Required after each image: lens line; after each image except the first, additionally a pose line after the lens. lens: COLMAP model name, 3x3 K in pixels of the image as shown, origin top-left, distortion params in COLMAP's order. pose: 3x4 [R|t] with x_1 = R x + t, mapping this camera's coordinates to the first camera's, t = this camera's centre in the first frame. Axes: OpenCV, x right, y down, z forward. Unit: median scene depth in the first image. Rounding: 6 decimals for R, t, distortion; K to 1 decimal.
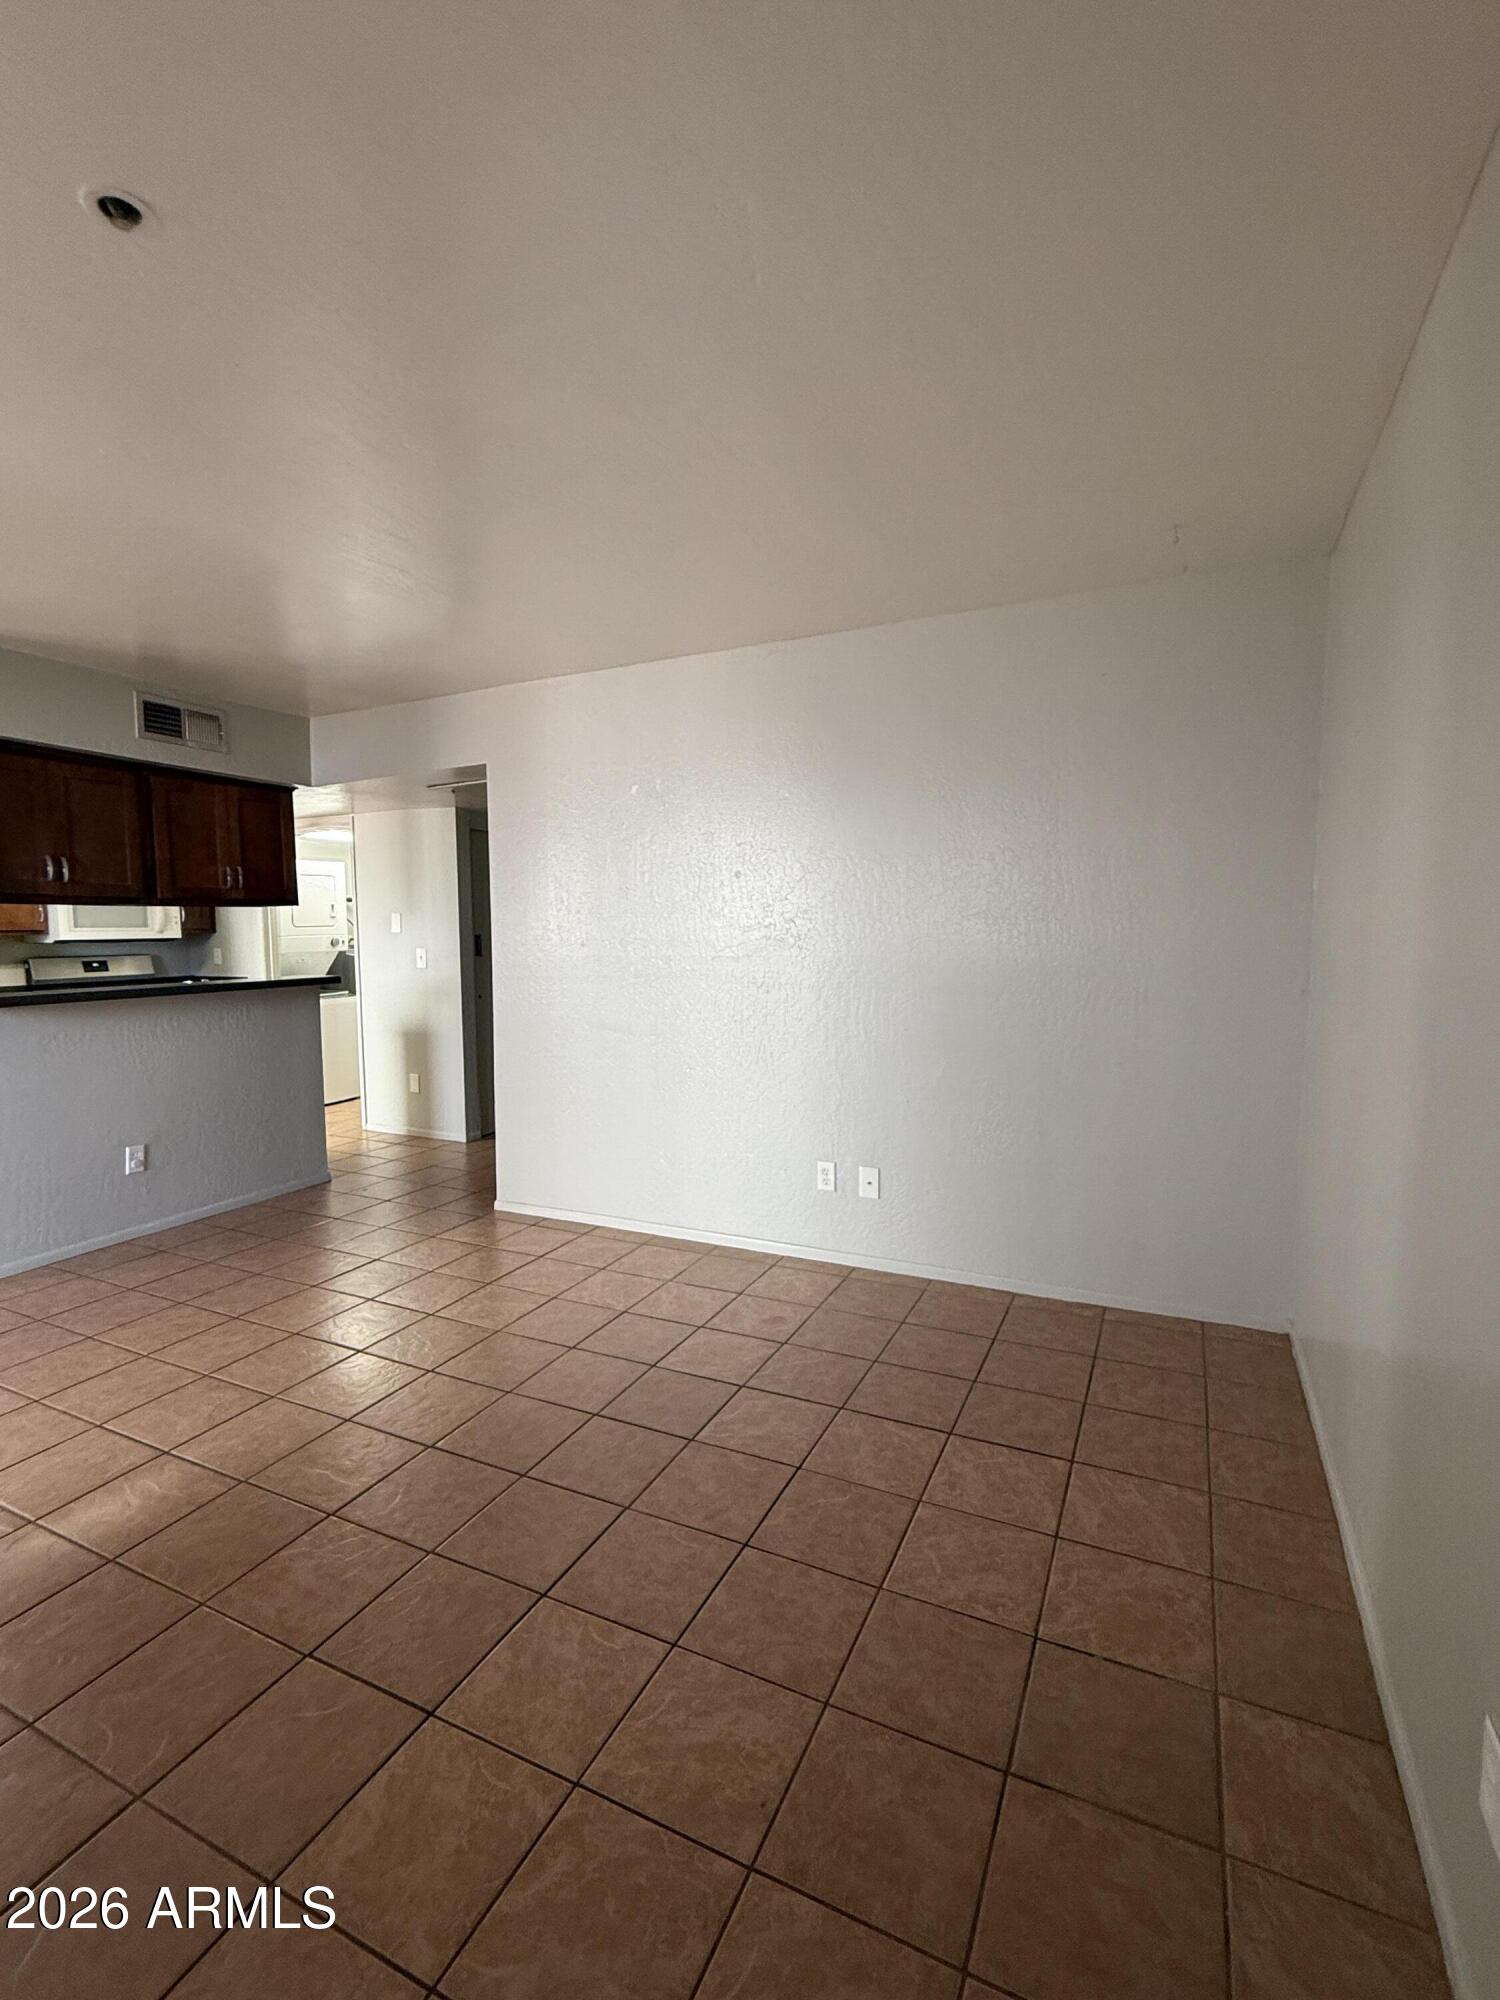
lens RADIAL K [[903.6, 0, 750.0], [0, 903.6, 1000.0], [0, 0, 1]] dist [0.004001, 0.000436]
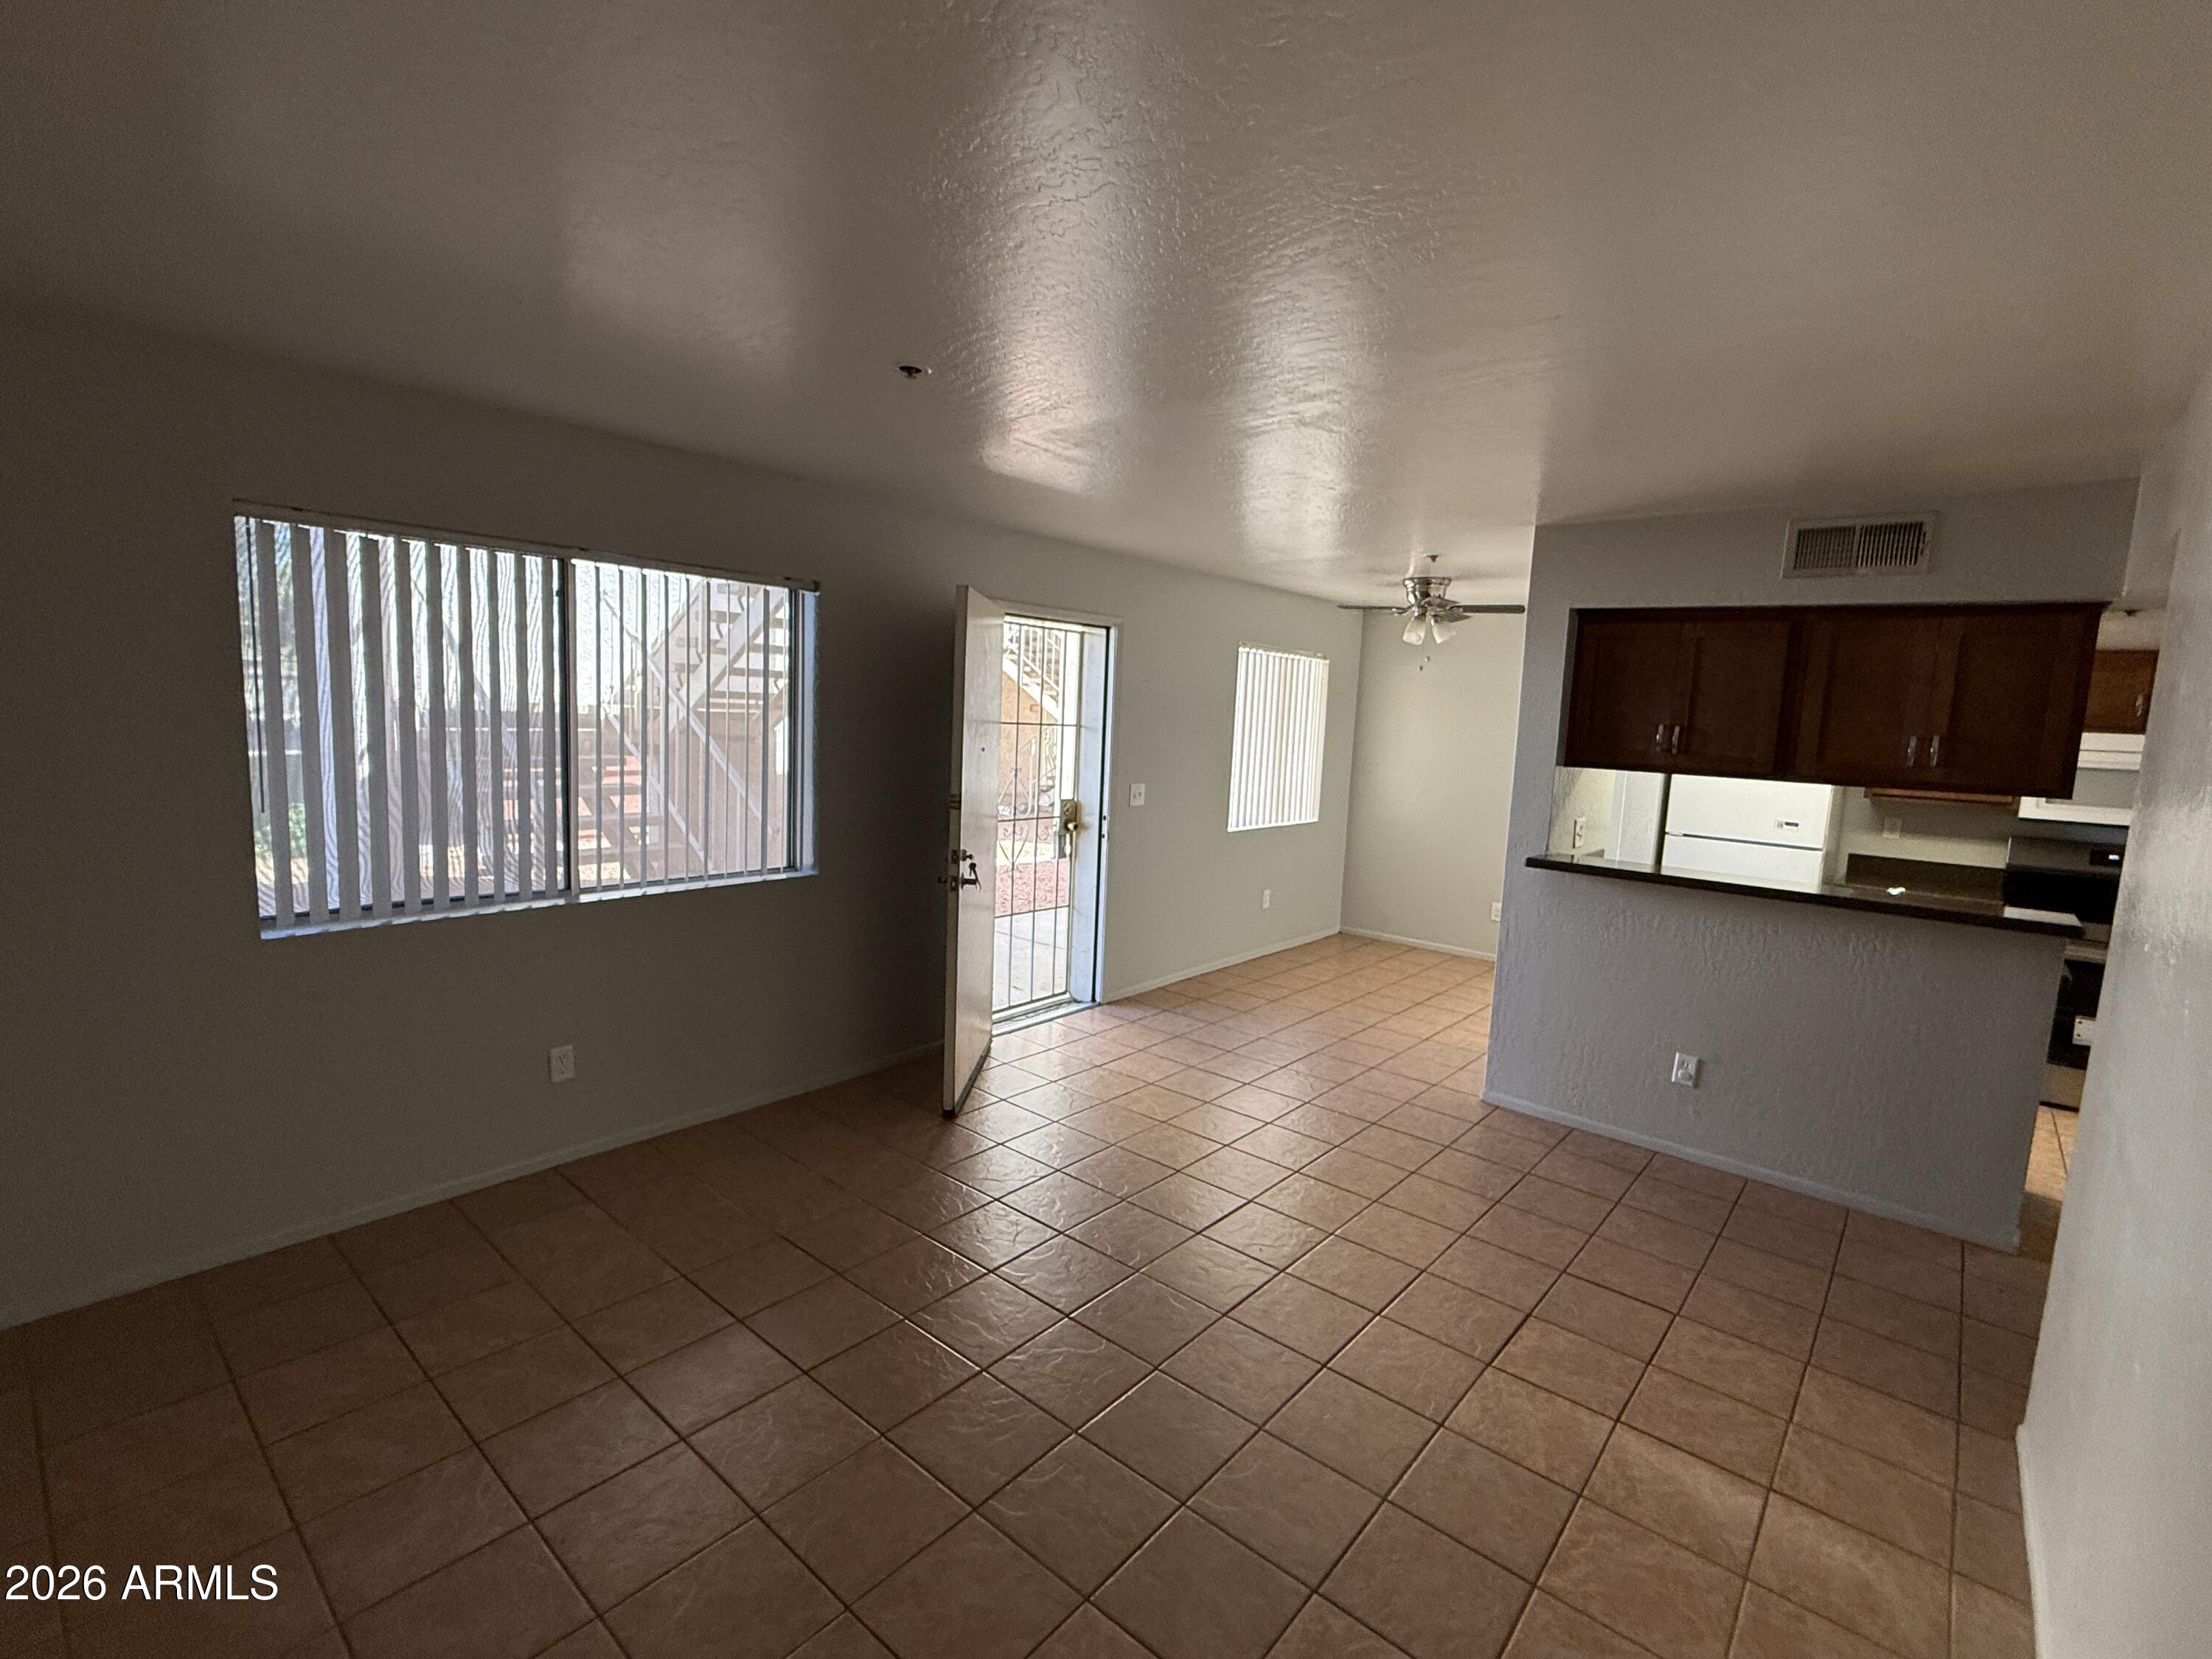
lens RADIAL K [[999.3, 0, 1106.0], [0, 999.3, 829.5], [0, 0, 1]] dist [0.004001, 0.000436]
pose [[-0.248229, 0.113469, -0.962033, 0.362495], [-0.118526, 0.982096, 0.146419, -0.127084], [0.961423, 0.150371, -0.230336, 0.654076]]
